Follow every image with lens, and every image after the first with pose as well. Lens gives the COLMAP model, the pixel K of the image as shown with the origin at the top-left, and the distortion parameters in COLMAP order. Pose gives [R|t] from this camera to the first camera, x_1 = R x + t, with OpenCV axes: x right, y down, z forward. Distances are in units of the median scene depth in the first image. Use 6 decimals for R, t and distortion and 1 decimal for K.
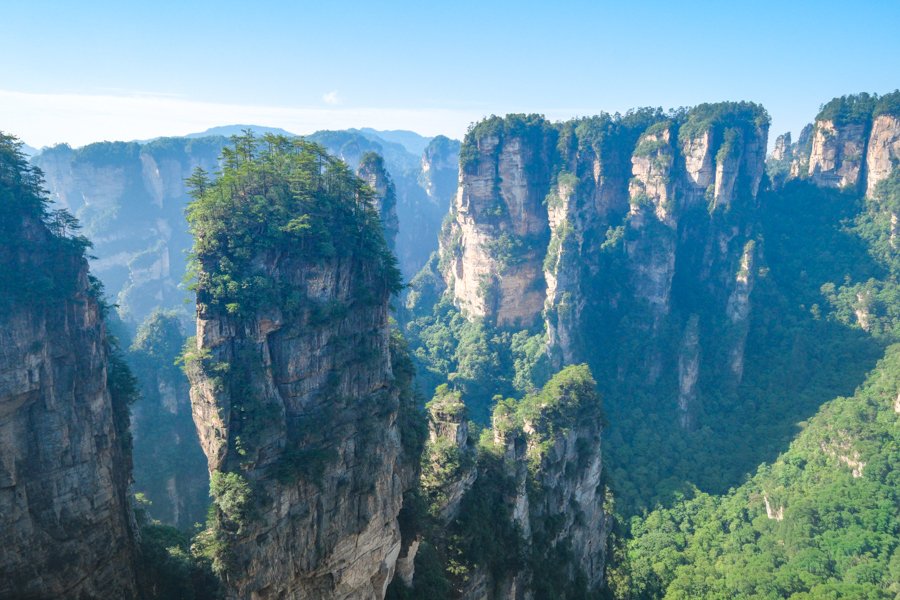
lens RADIAL K [[591.0, 0, 454.2], [0, 591.0, 300.7], [0, 0, 1]] dist [0.008721, 0.000090]
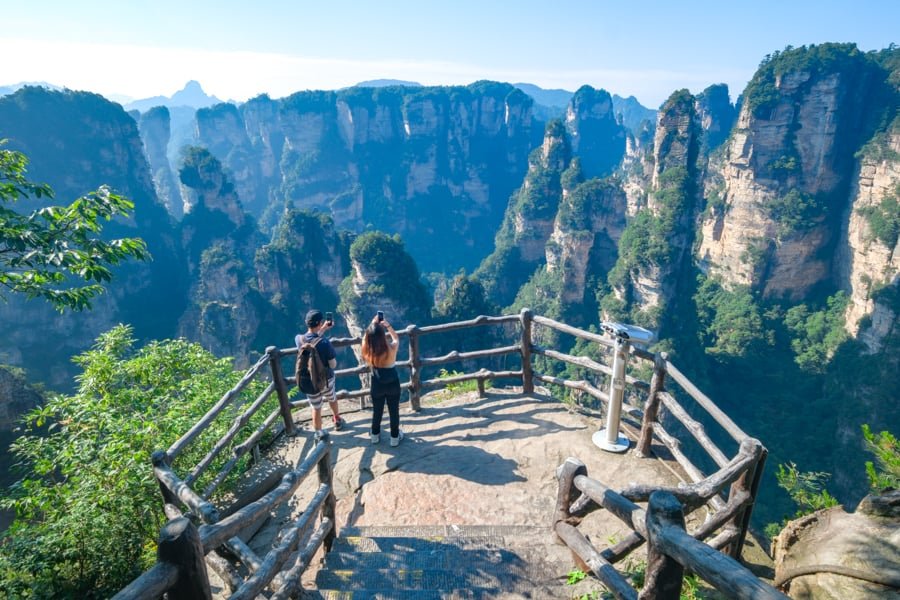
lens RADIAL K [[503.2, 0, 434.2], [0, 503.2, 289.4], [0, 0, 1]] dist [0.004009, 0.000454]
pose [[0.978565, 0.071129, -0.193266, -0.308988], [-0.050765, 0.992815, 0.108357, -0.030021], [0.199584, -0.096223, 0.975145, 0.205000]]
